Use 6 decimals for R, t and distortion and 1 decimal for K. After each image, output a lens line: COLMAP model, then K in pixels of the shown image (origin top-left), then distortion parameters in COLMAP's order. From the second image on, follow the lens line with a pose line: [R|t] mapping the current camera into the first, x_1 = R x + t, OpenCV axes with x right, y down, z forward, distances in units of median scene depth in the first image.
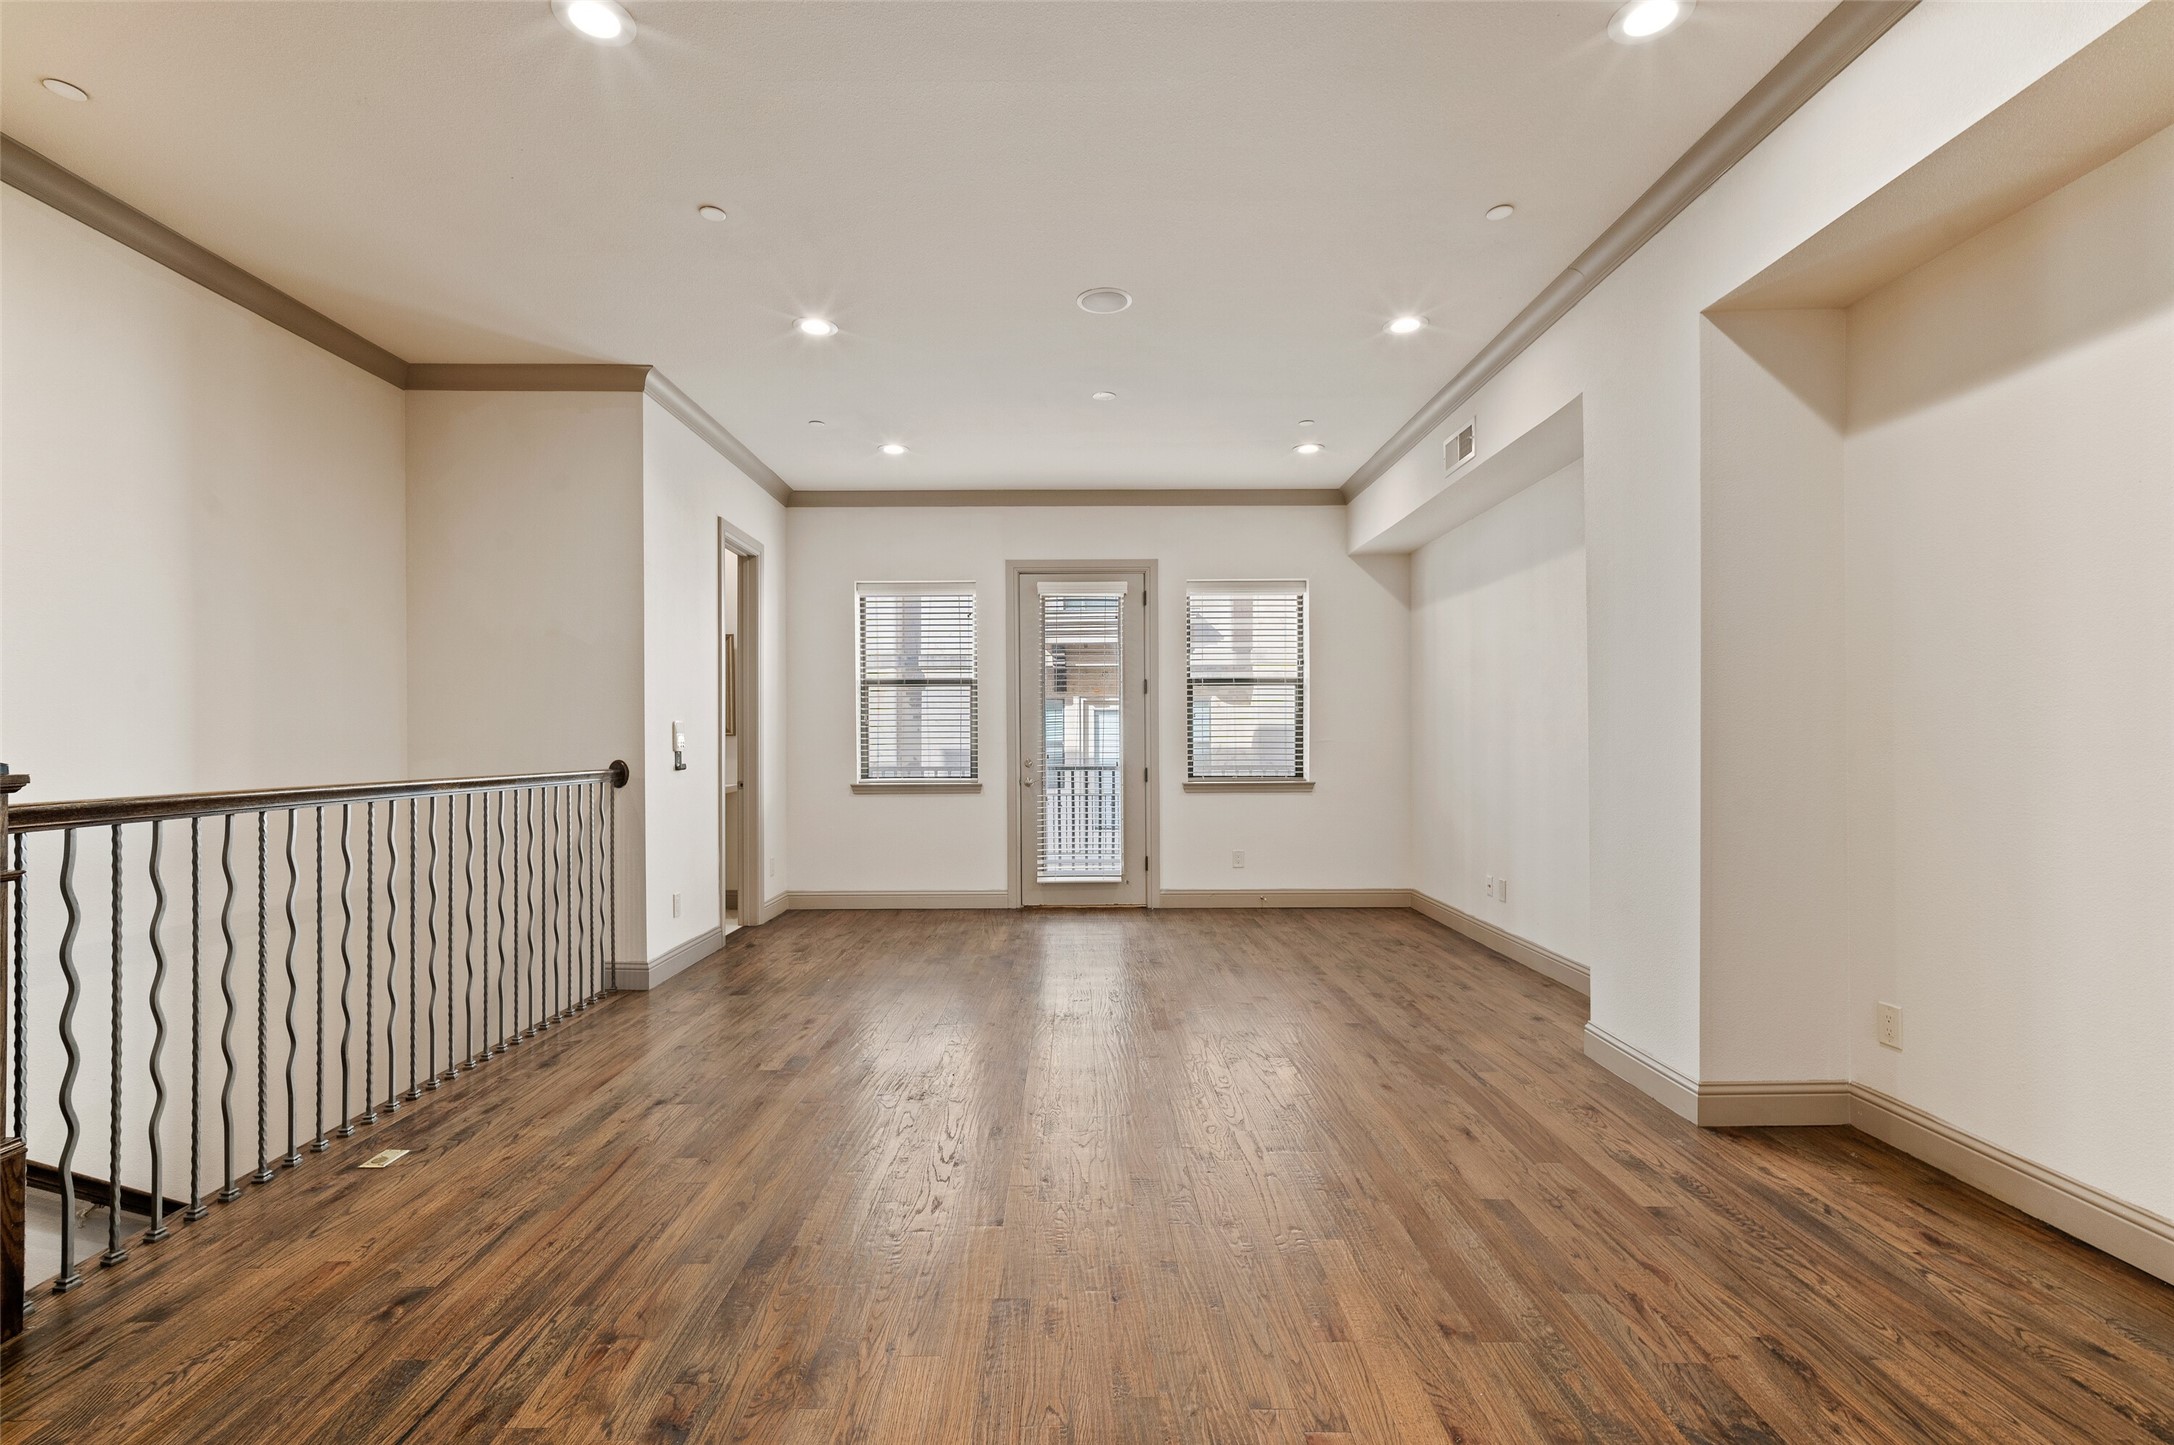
lens RADIAL K [[957.7, 0, 1093.7], [0, 957.7, 751.6], [0, 0, 1]] dist [-0.000024, 0.002176]
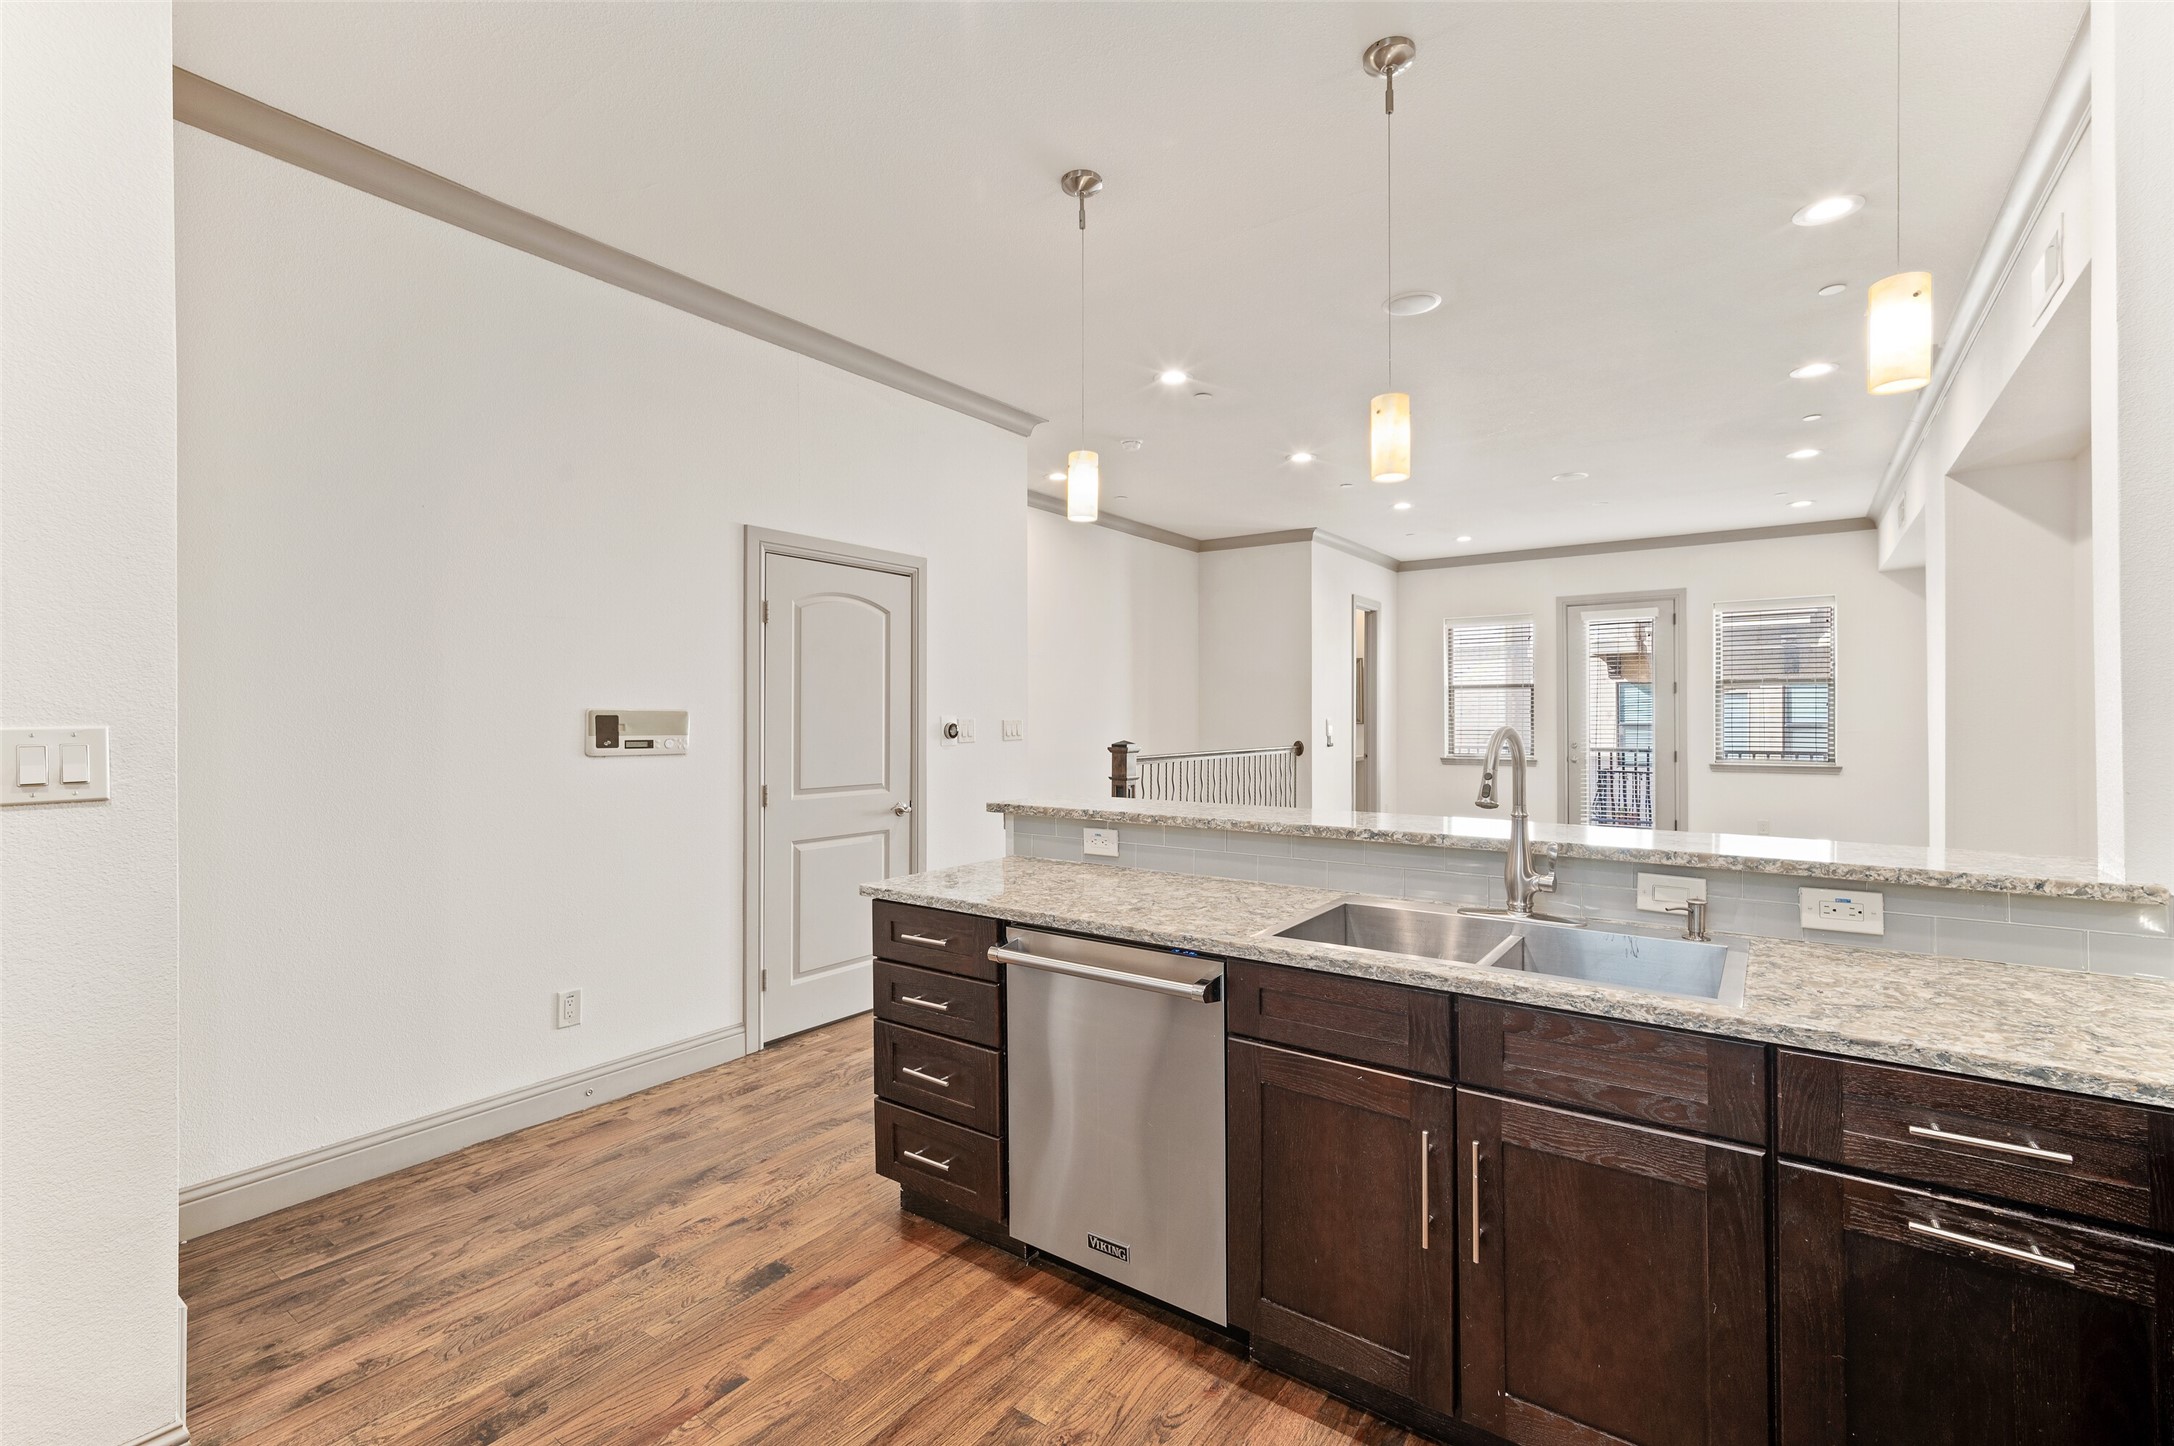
lens RADIAL K [[957.7, 0, 1080.9], [0, 957.7, 718.2], [0, 0, 1]] dist [-0.000024, 0.002176]
pose [[0.790386, 0.002981, -0.612603, 0.241732], [-0.005828, 0.999979, -0.002653, -0.021564], [0.612582, 0.005667, 0.790387, -0.570134]]
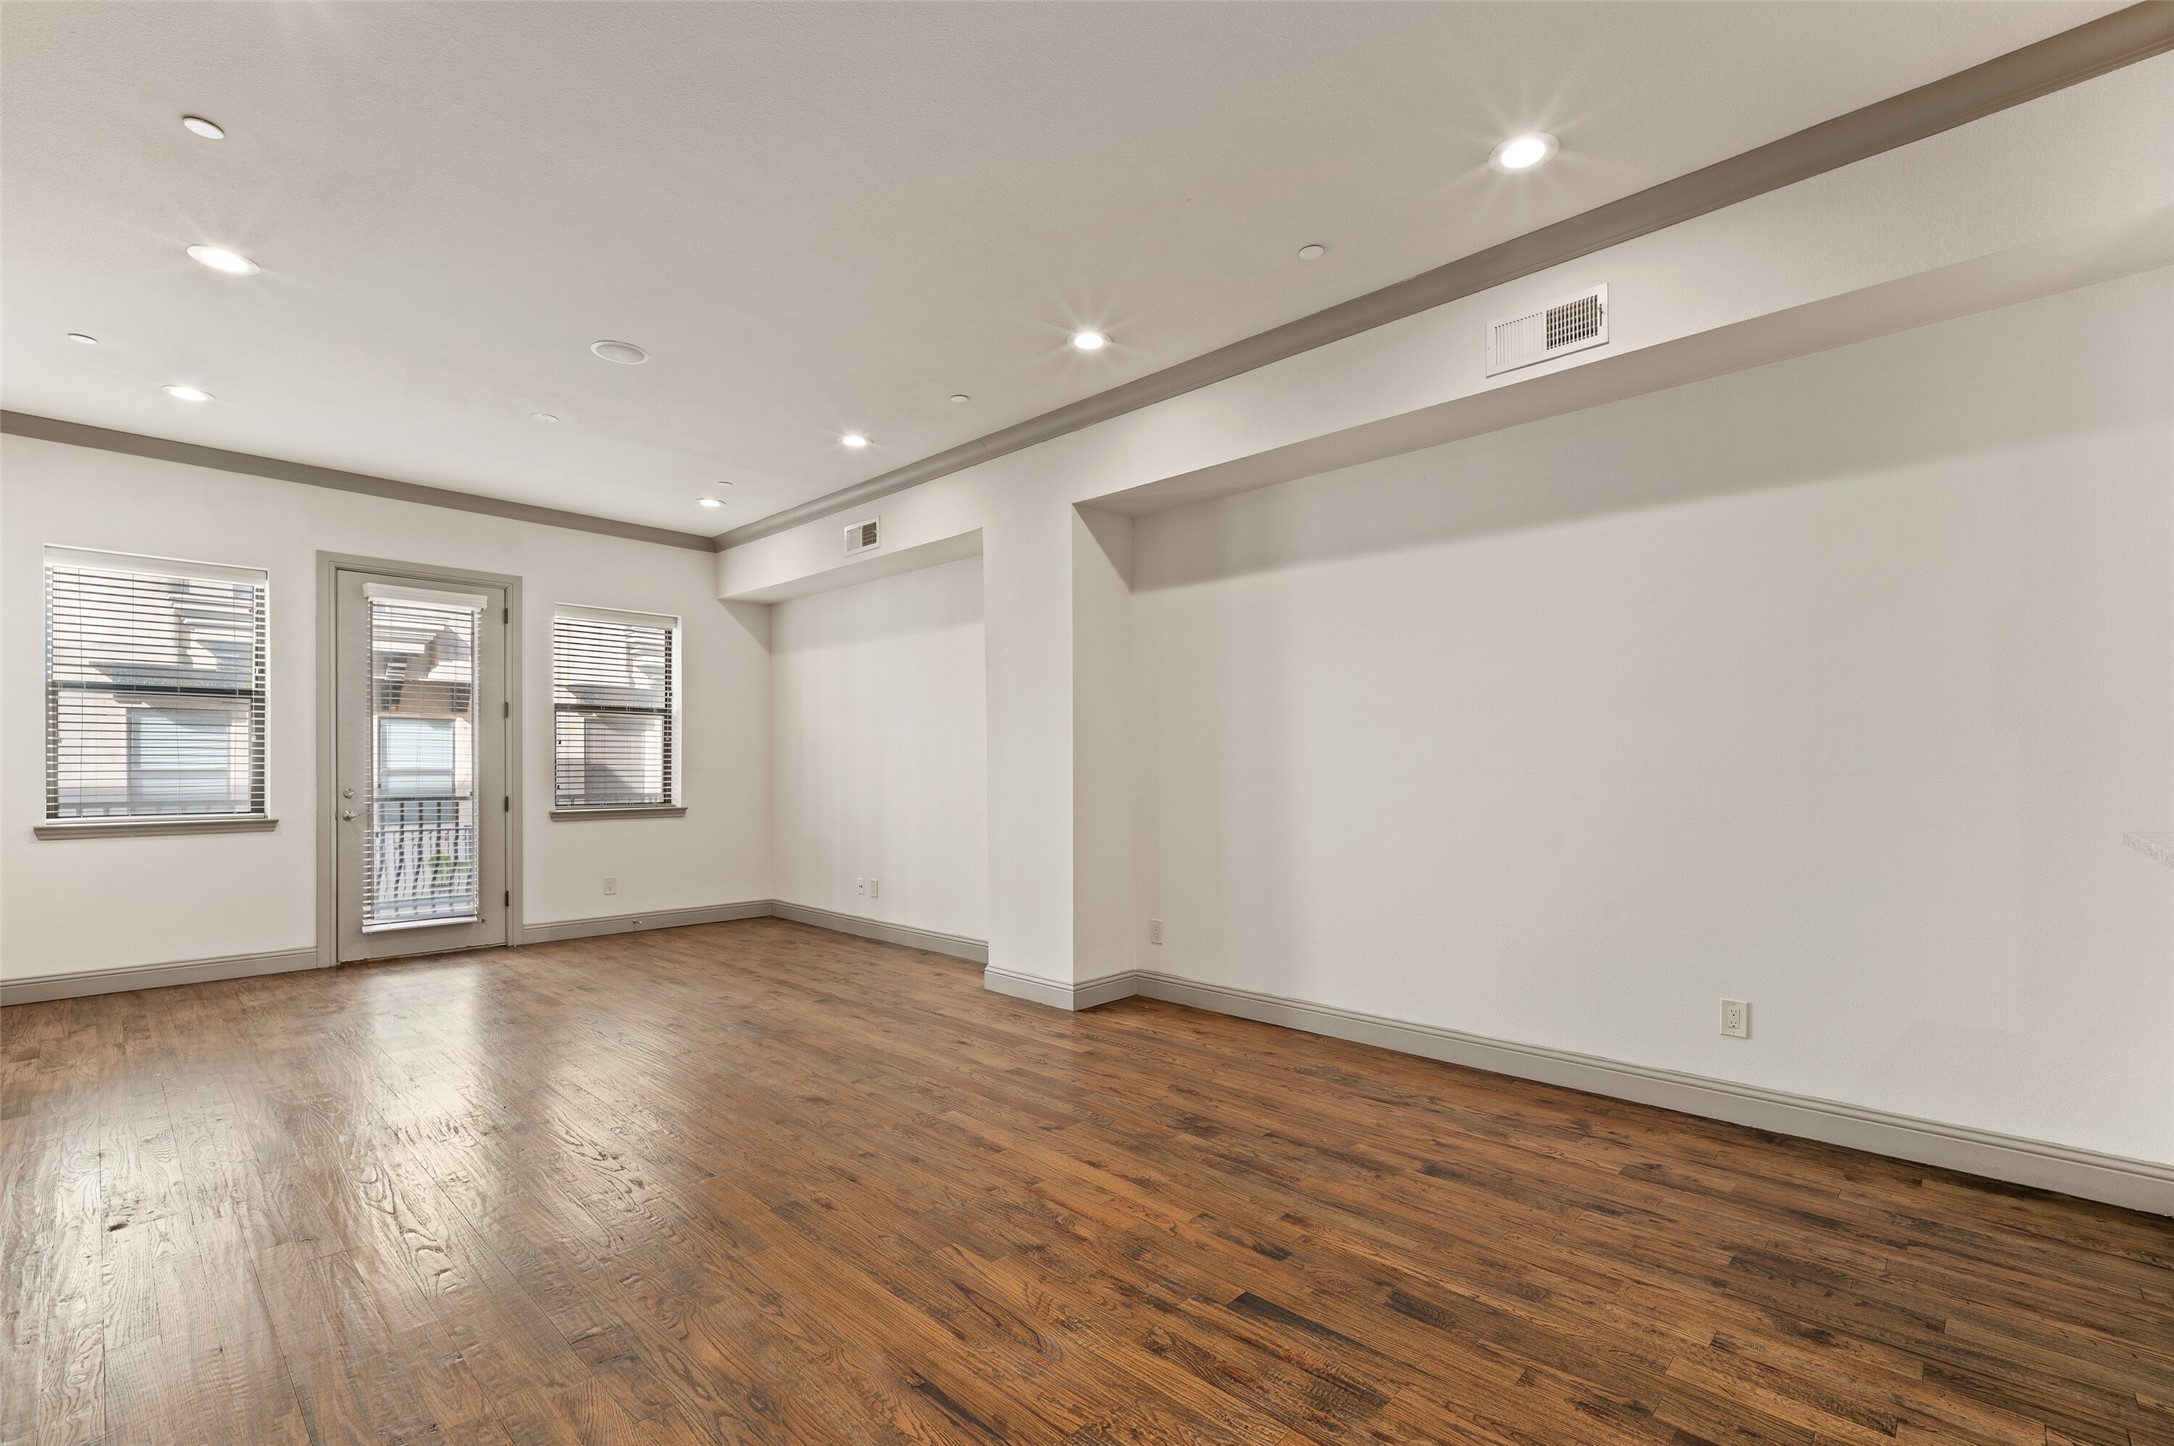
lens RADIAL K [[957.7, 0, 1077.4], [0, 957.7, 770.2], [0, 0, 1]] dist [-0.000024, 0.002176]
pose [[0.700122, 0.003414, 0.714015, -0.256705], [0.003251, 0.999963, -0.007970, 0.000616], [-0.714016, 0.007901, 0.700085, -0.064530]]
